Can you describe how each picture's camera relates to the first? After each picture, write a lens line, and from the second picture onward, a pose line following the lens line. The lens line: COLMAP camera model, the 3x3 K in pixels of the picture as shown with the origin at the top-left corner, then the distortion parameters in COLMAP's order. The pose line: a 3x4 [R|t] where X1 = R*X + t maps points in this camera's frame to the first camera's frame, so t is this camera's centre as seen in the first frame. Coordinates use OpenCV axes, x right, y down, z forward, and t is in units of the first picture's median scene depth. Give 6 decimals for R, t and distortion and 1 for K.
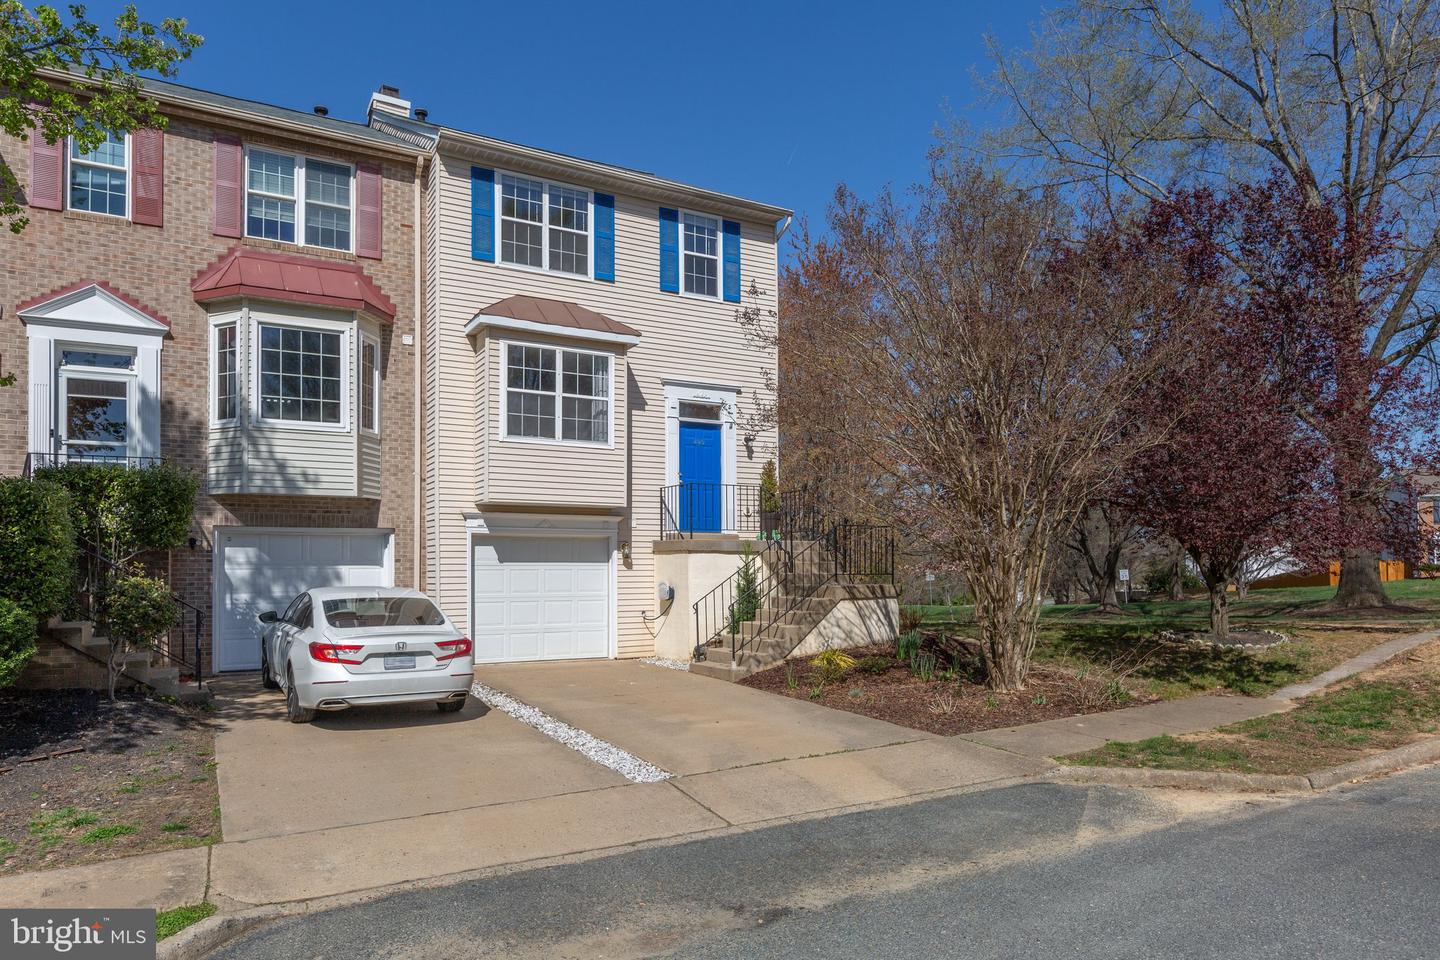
lens RADIAL K [[935.7, 0, 720.0], [0, 935.7, 460.3], [0, 0, 1]] dist [0.001570, -0.001612]
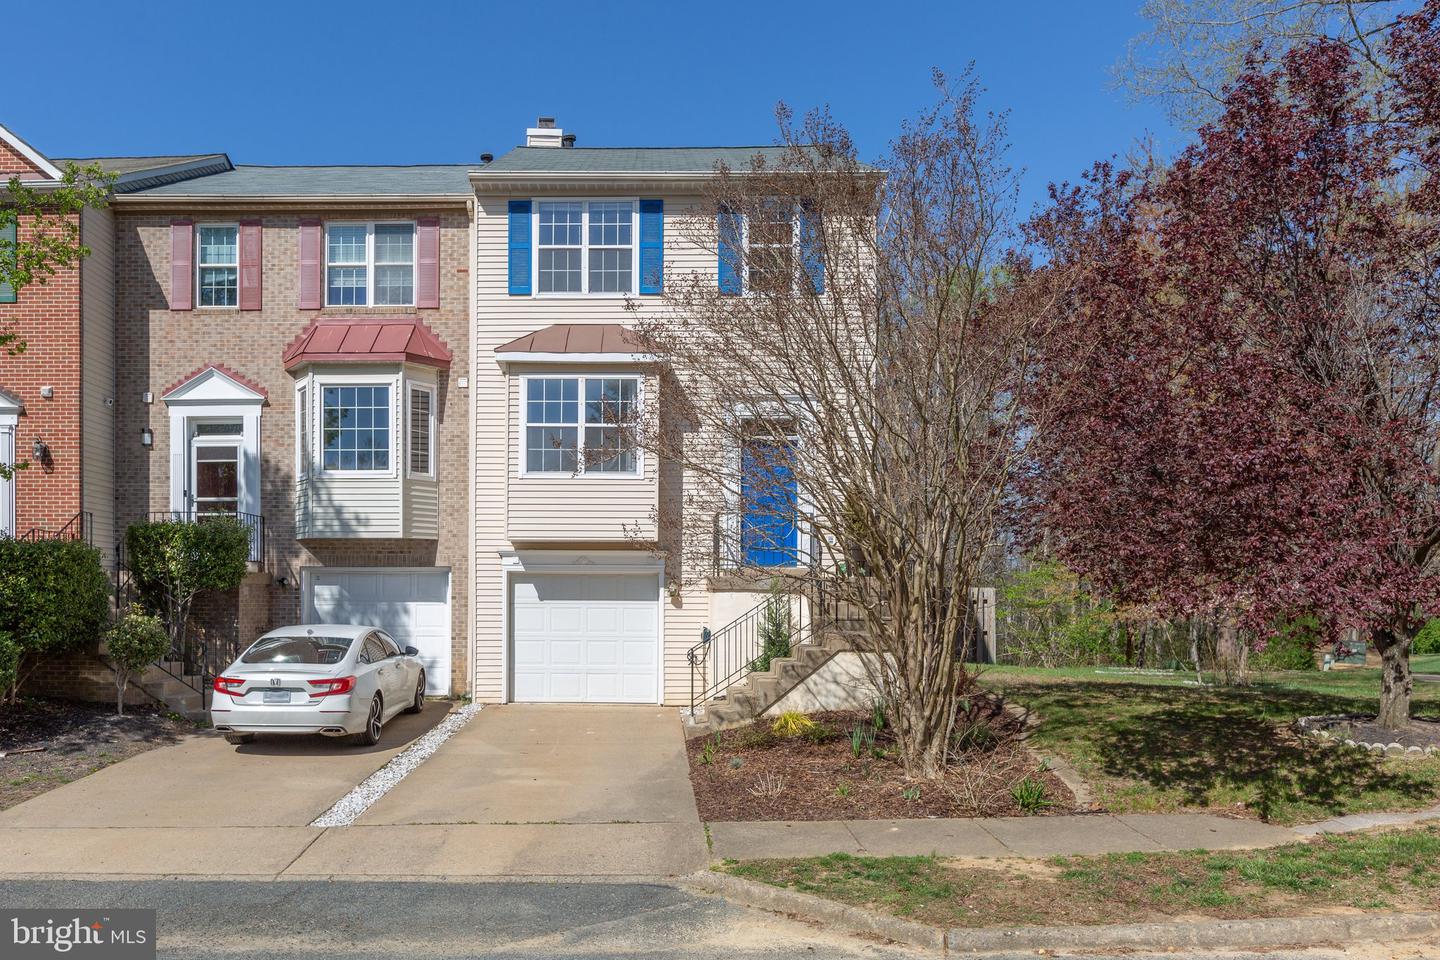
lens RADIAL K [[1099.3, 0, 720.0], [0, 1099.3, 480.0], [0, 0, 1]] dist [-0.004898, 0.000215]
pose [[0.850331, -0.045404, -0.524285, 0.565778], [0.055157, 0.998473, 0.002988, -0.010709], [0.523349, -0.031459, 0.851538, 0.124825]]
